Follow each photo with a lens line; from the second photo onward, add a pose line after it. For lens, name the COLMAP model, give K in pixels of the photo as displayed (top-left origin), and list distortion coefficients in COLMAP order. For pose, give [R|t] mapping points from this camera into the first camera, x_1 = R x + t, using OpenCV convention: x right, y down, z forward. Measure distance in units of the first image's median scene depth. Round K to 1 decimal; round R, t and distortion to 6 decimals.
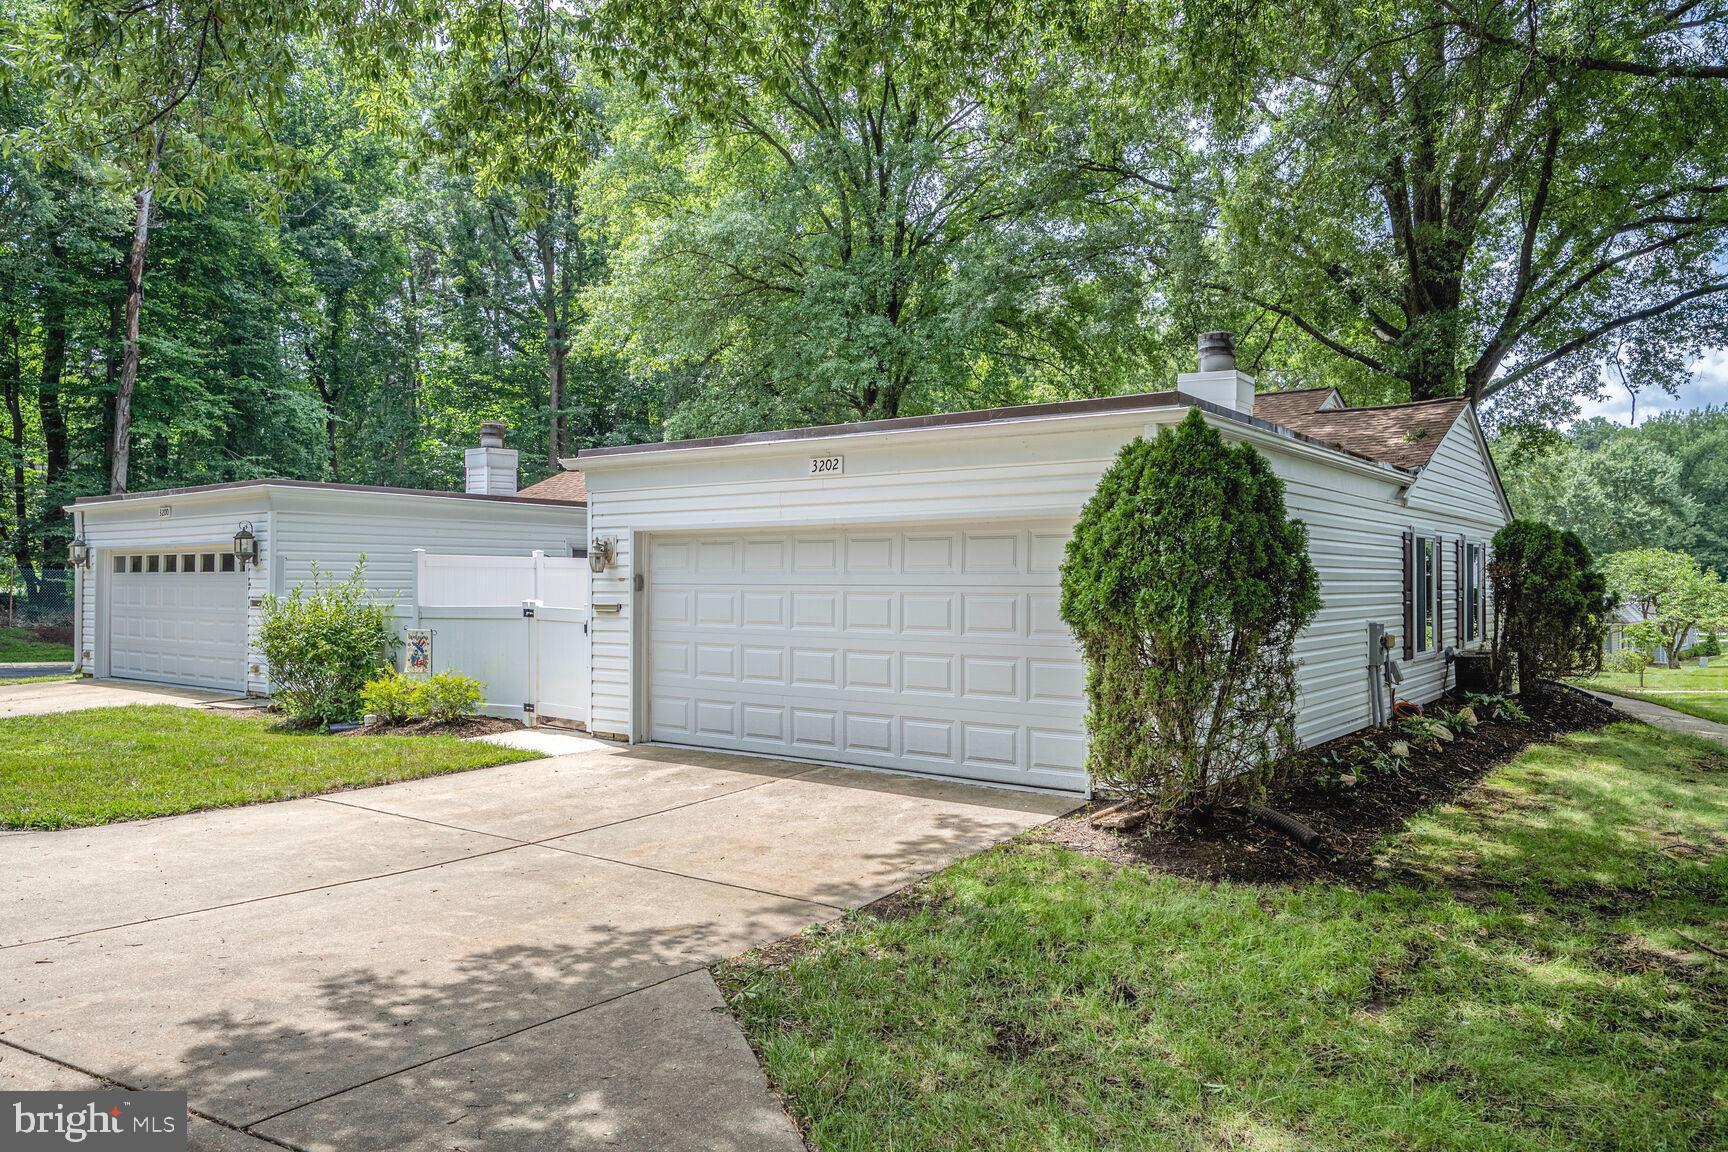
lens RADIAL K [[1219.6, 0, 863.8], [0, 1219.6, 577.1], [0, 0, 1]] dist [-0.000550, 0.000682]
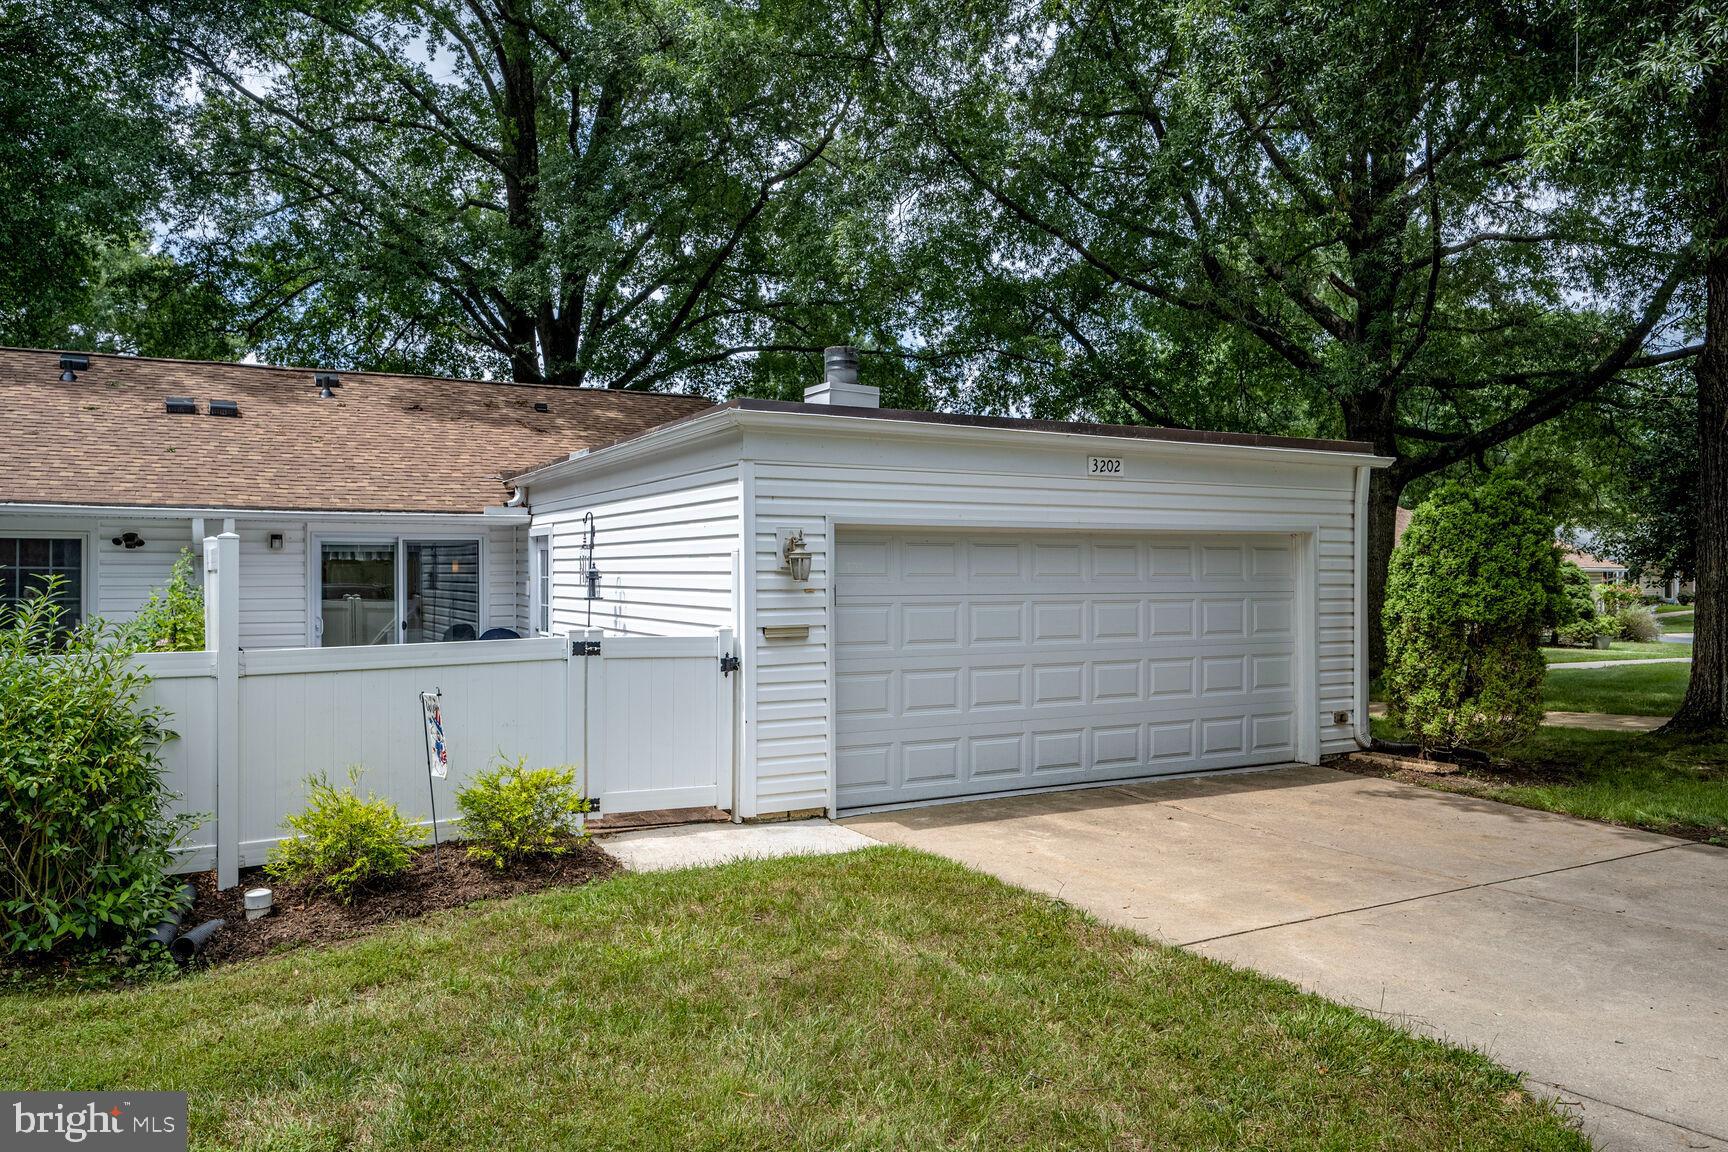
lens RADIAL K [[1211.2, 0, 862.3], [0, 1211.2, 574.9], [0, 0, 1]] dist [0.010166, 0.001096]
pose [[0.427931, -0.006063, 0.903791, -0.937768], [-0.004754, 0.999949, 0.008960, -0.015678], [-0.903799, -0.008131, 0.427880, 0.766113]]
